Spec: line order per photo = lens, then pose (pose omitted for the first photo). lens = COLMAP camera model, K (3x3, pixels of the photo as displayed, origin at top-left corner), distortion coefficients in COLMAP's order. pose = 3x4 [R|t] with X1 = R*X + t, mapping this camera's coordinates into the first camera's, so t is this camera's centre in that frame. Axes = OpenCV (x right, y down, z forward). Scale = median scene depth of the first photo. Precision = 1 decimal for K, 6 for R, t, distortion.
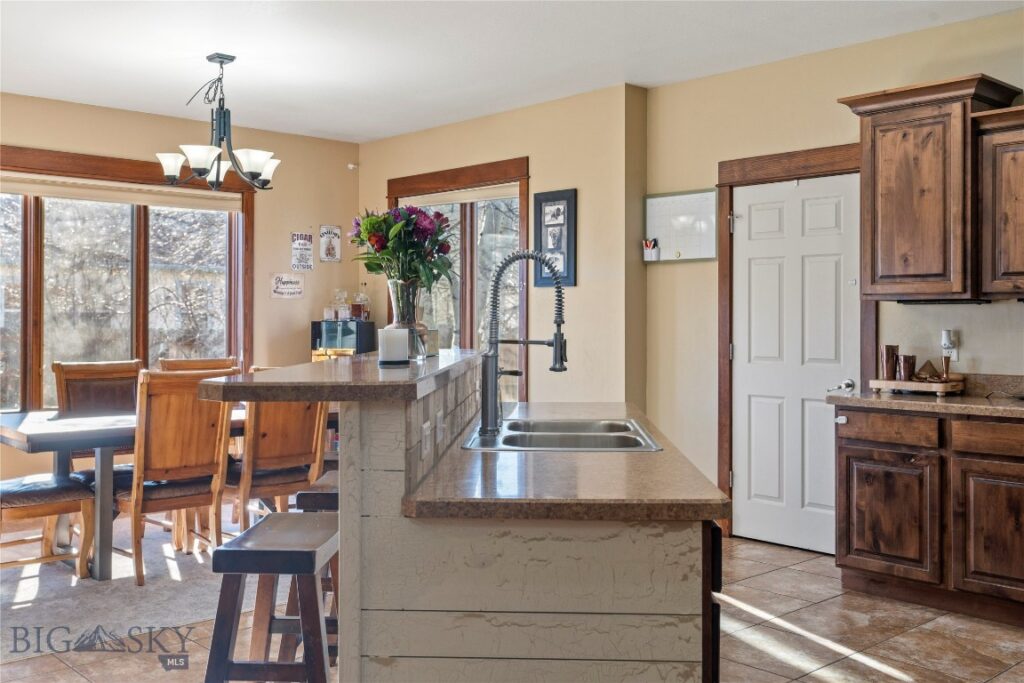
lens RADIAL K [[1020.4, 0, 512.3], [0, 1020.4, 335.8], [0, 0, 1]] dist [-0.017329, 0.000000]
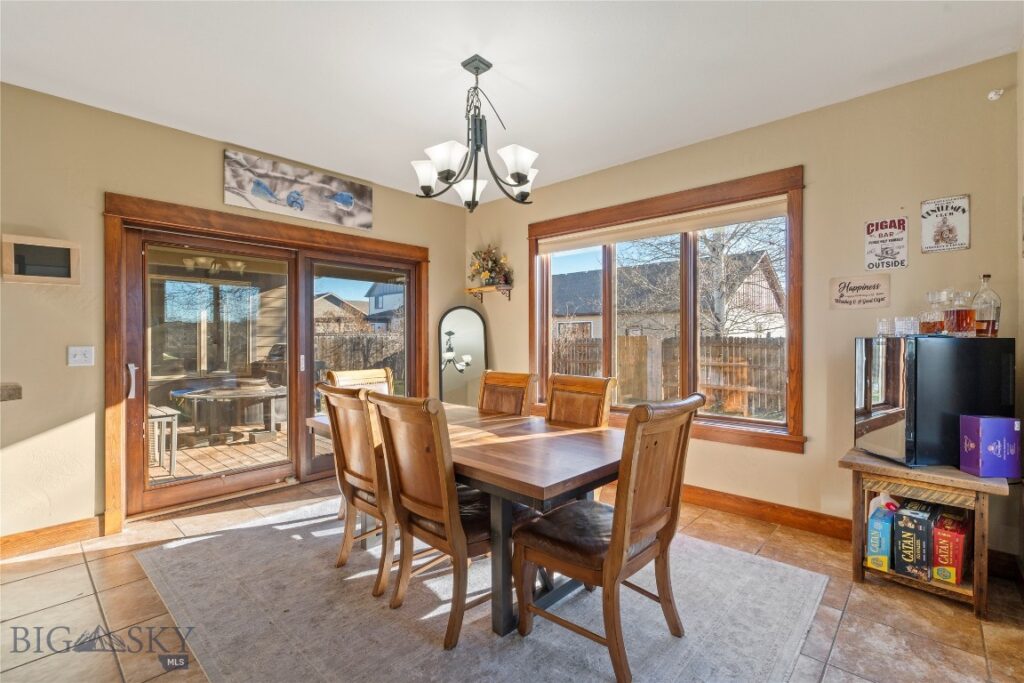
lens RADIAL K [[462.2, 0, 513.0], [0, 462.2, 339.0], [0, 0, 1]] dist [-0.000267, 0.000028]
pose [[0.105994, 0.000876, -0.994366, 0.071286], [-0.003756, 0.999993, 0.000481, -0.008631], [0.994360, 0.003684, 0.105997, 0.482075]]
